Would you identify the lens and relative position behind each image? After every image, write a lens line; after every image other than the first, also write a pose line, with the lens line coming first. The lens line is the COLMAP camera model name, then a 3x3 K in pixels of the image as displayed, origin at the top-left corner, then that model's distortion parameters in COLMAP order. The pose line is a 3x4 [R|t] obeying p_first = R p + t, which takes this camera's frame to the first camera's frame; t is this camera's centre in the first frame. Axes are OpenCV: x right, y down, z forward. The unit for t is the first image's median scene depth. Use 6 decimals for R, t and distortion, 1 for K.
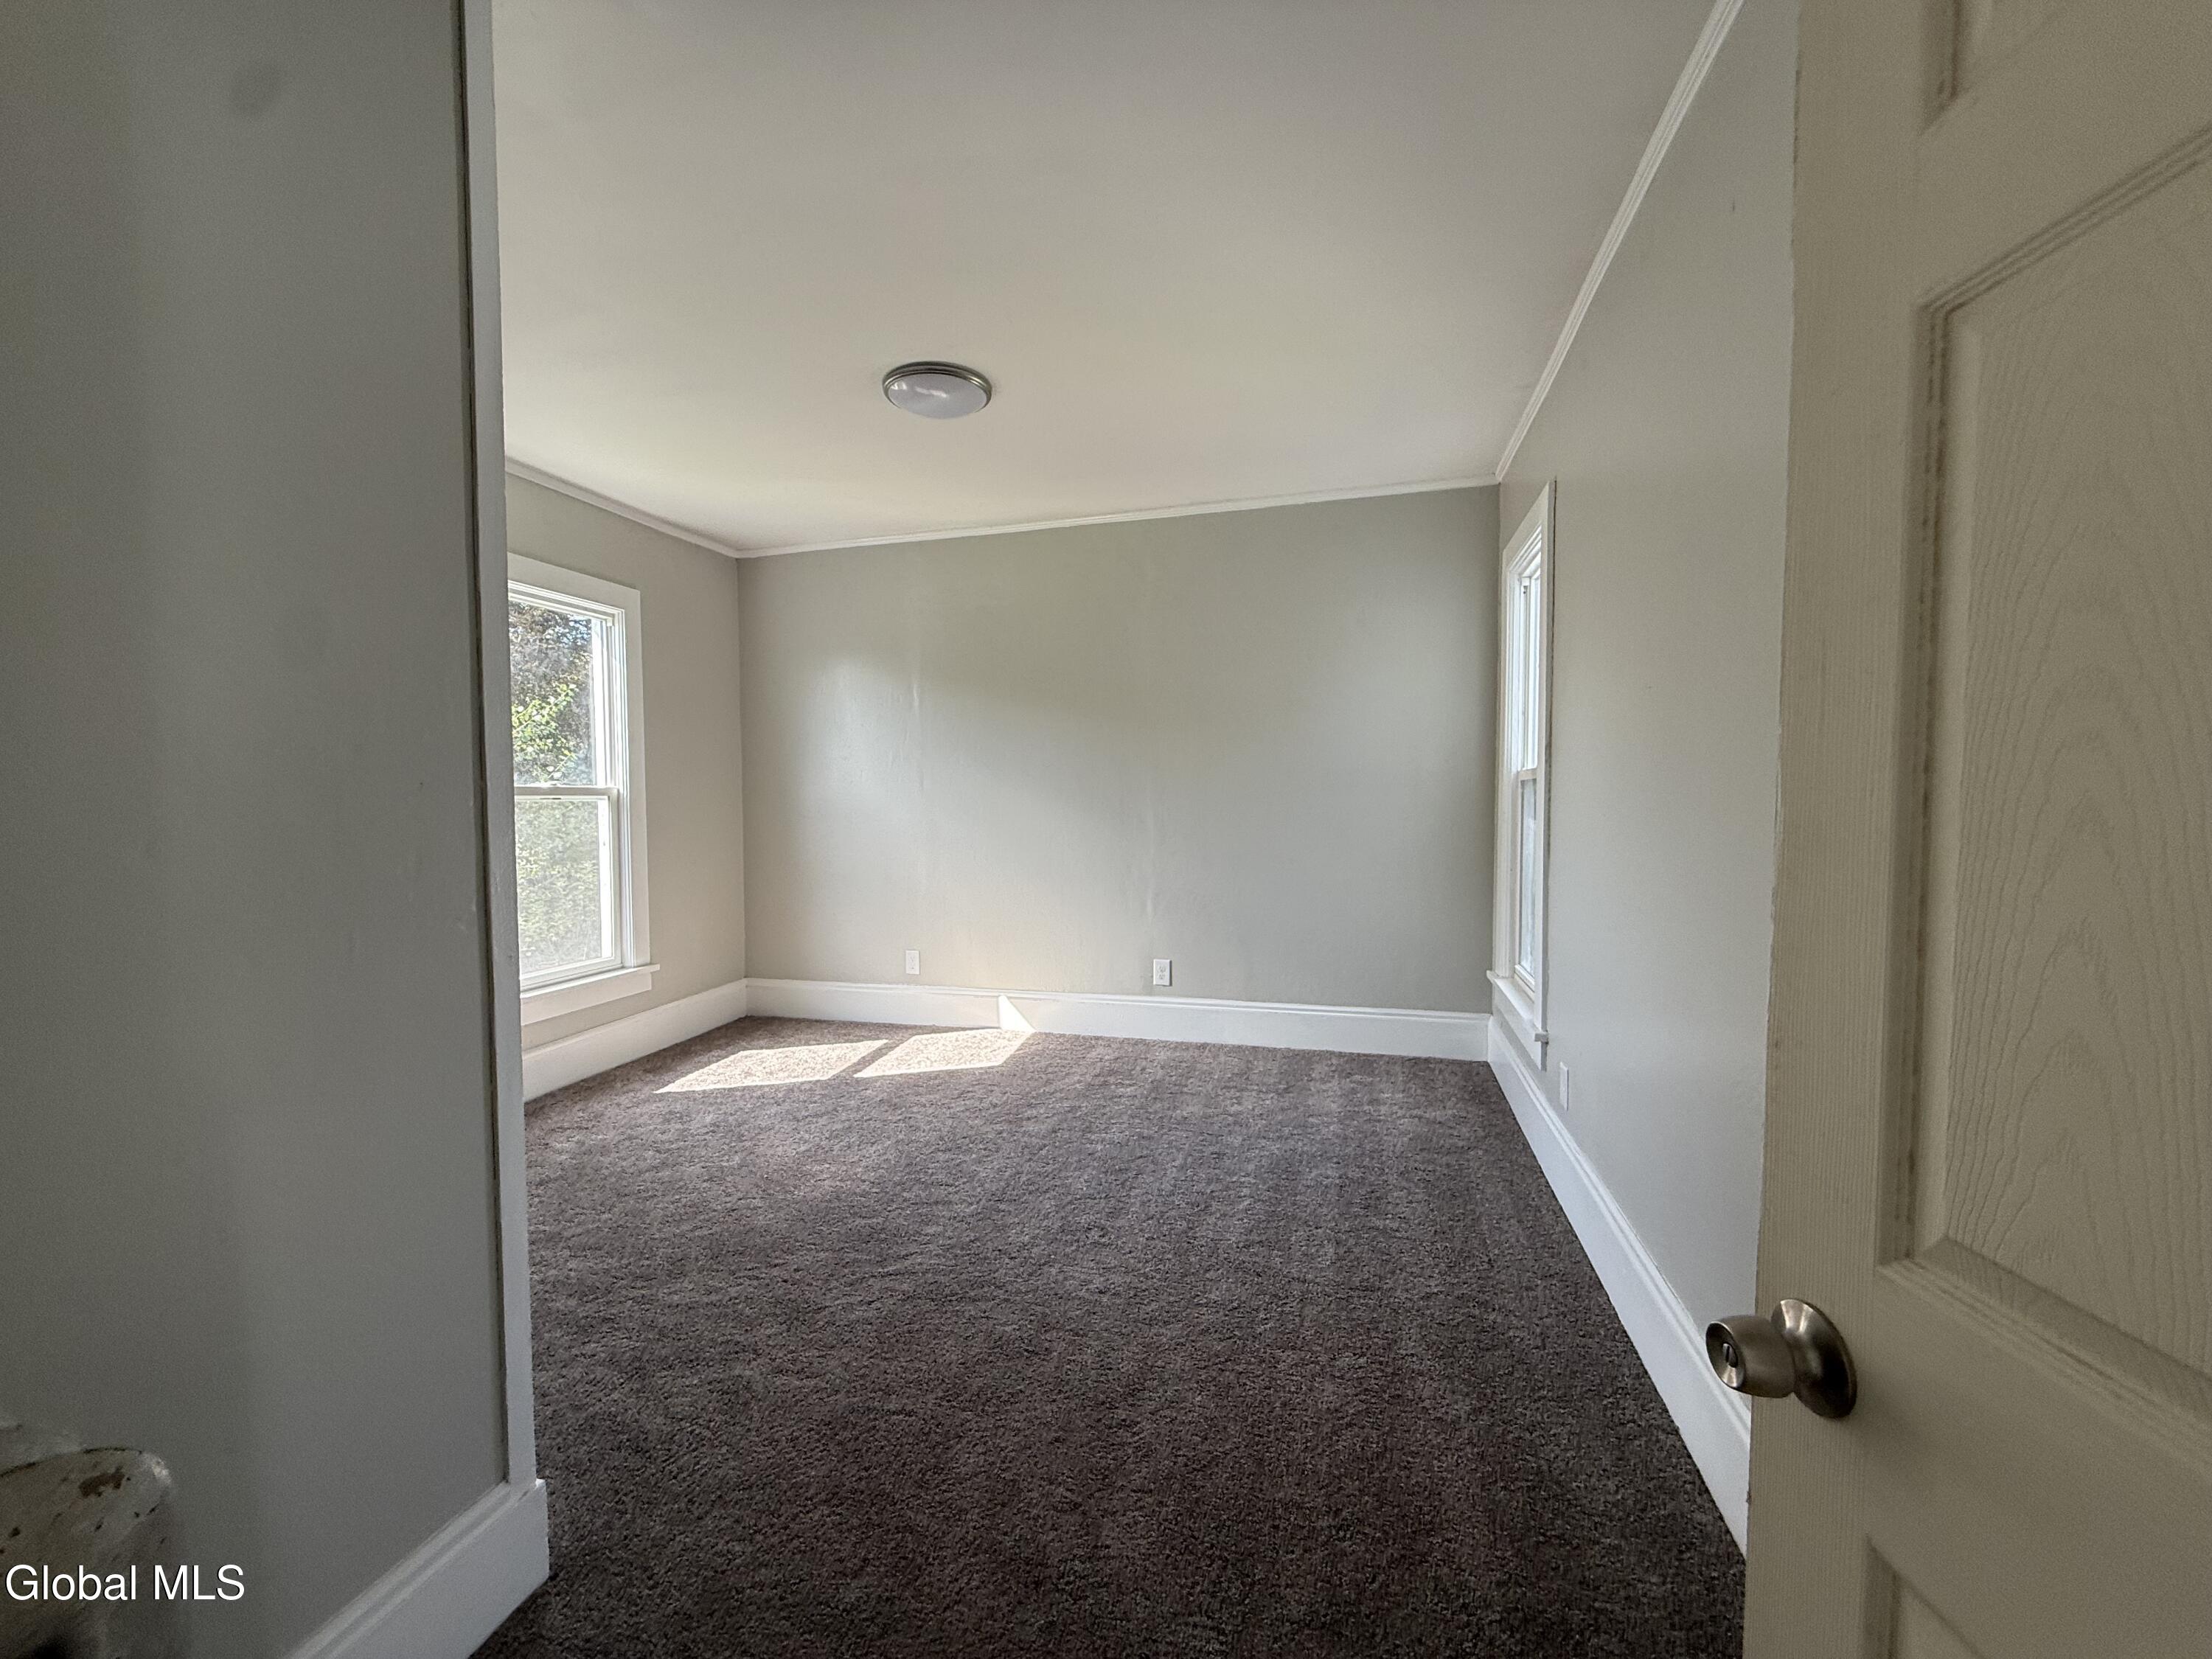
lens RADIAL K [[891.6, 0, 1095.1], [0, 891.6, 826.1], [0, 0, 1]] dist [0.004472, 0.000120]
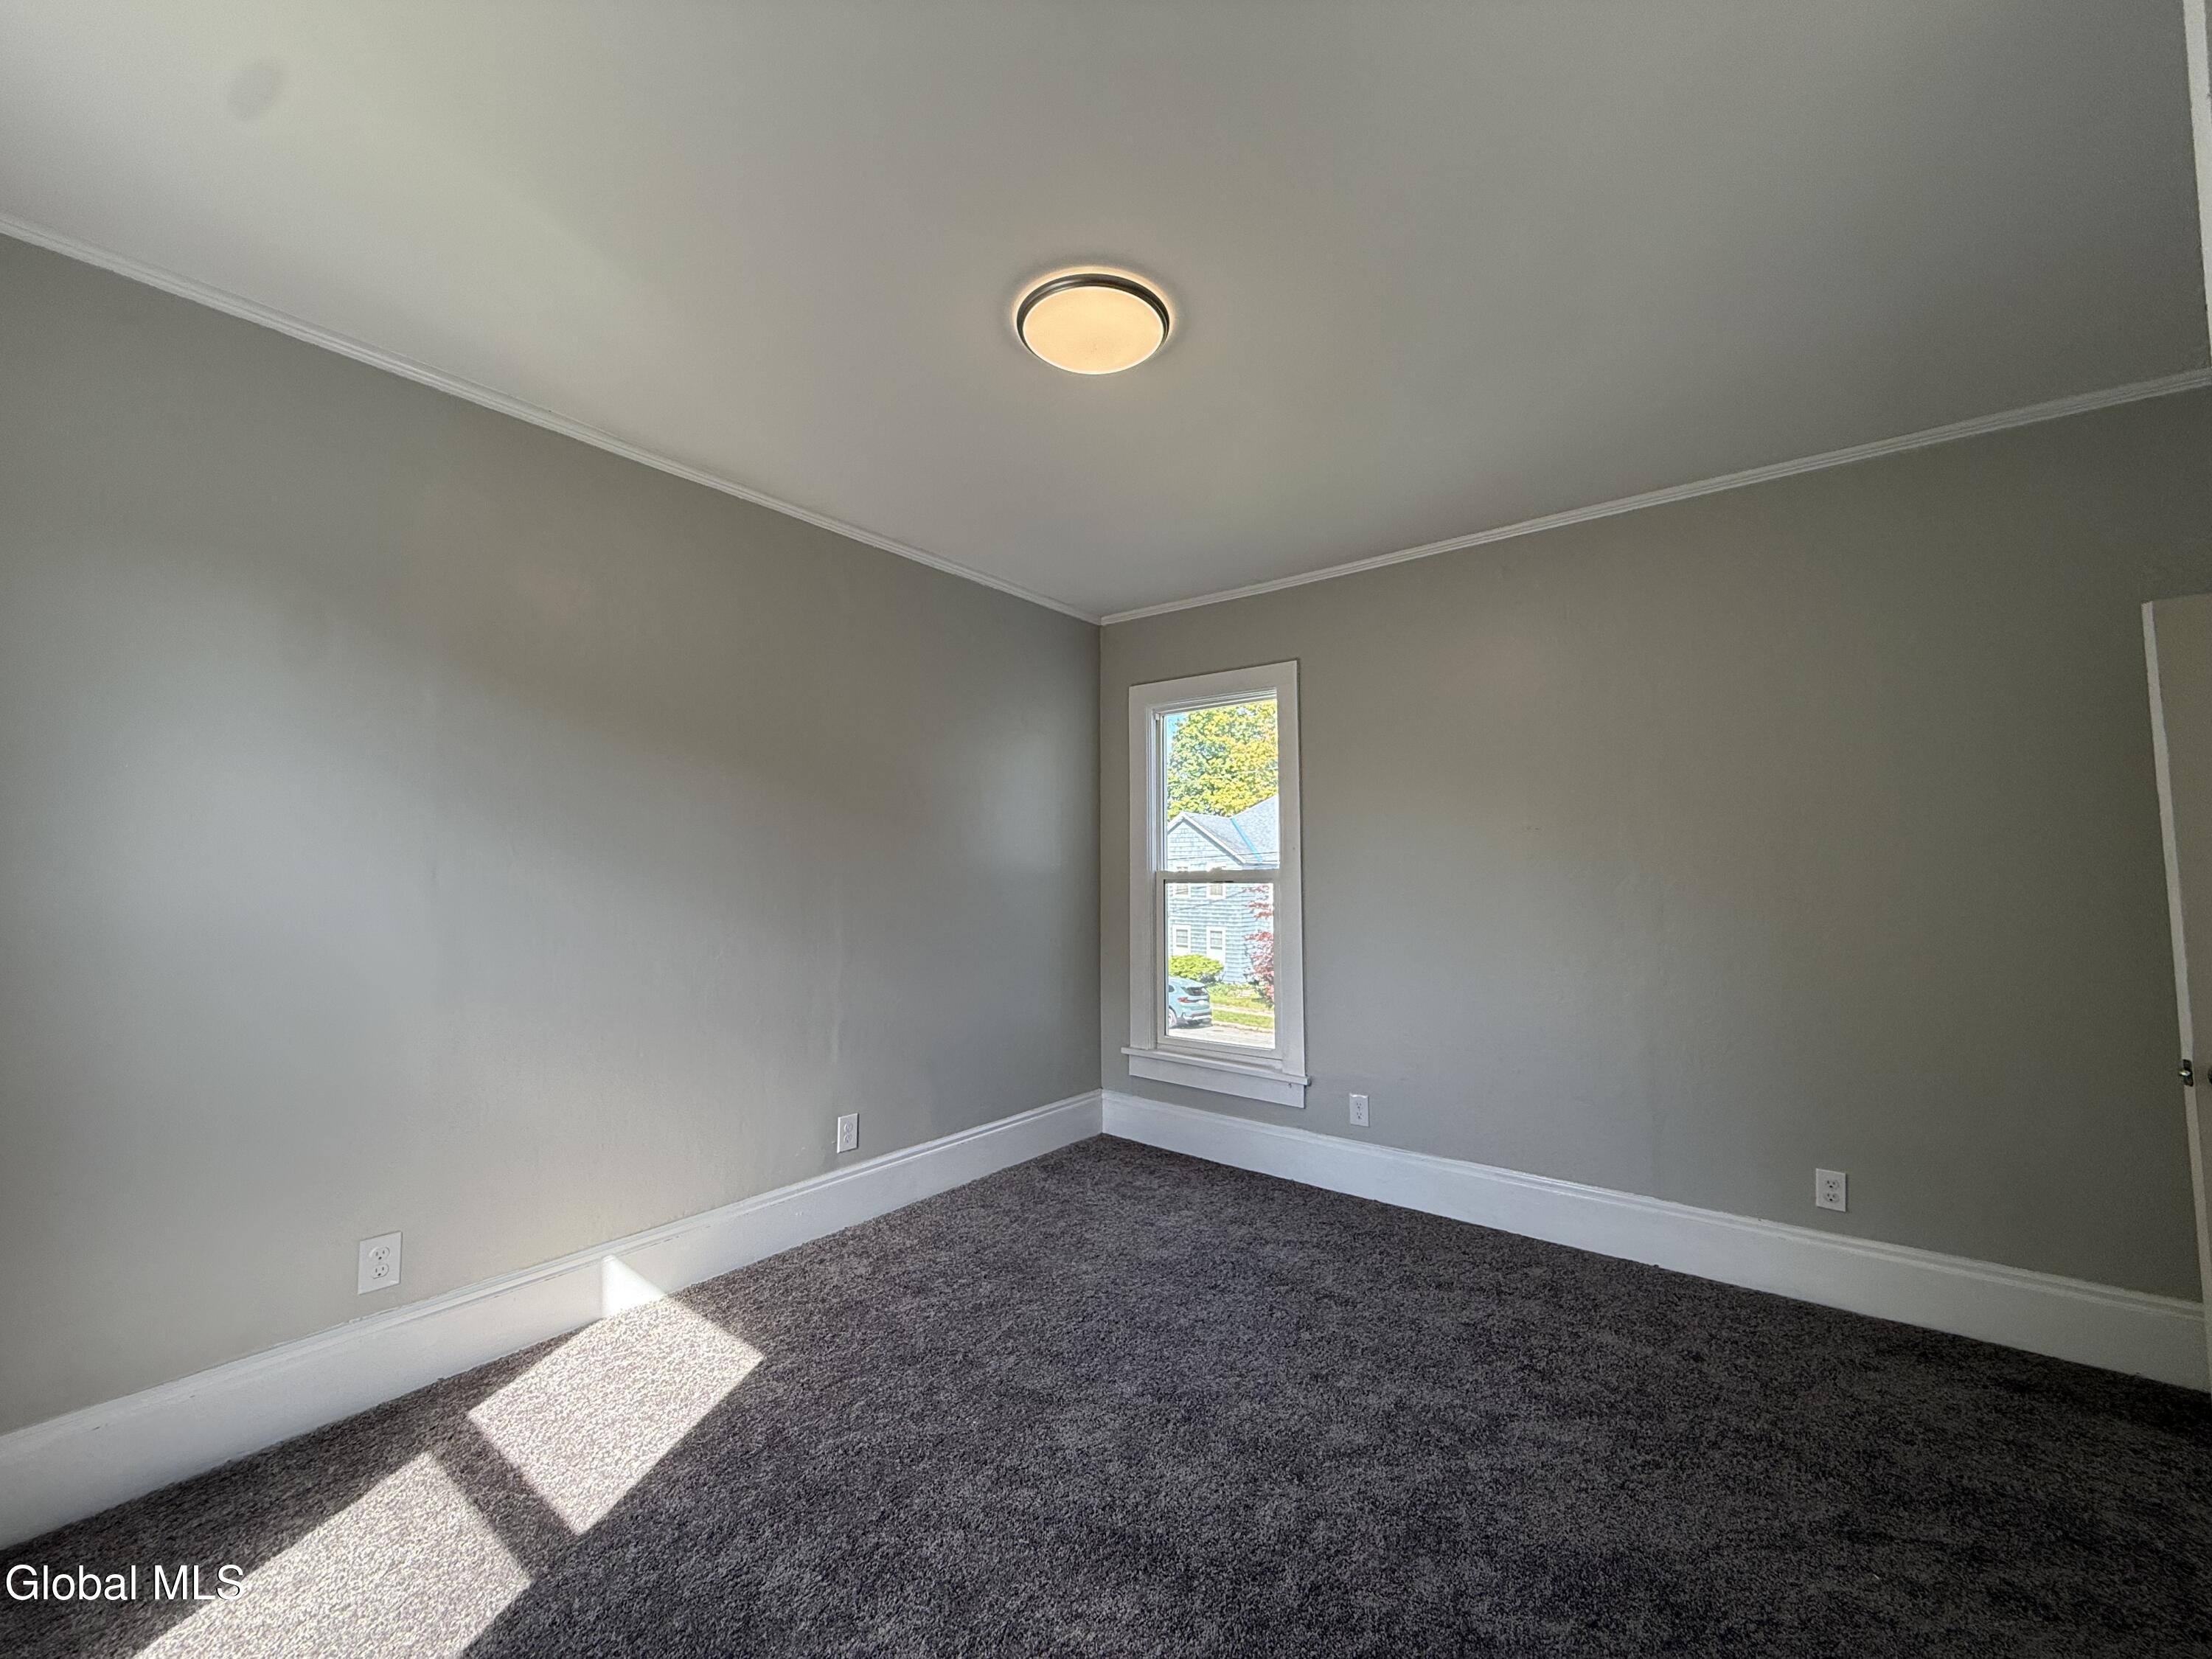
lens RADIAL K [[891.6, 0, 1104.6], [0, 891.6, 815.9], [0, 0, 1]] dist [0.004472, 0.000120]
pose [[0.372132, 0.076667, 0.925008, -0.555548], [0.041835, 0.994185, -0.099231, -0.014913], [-0.927237, 0.075625, 0.366760, 0.515860]]
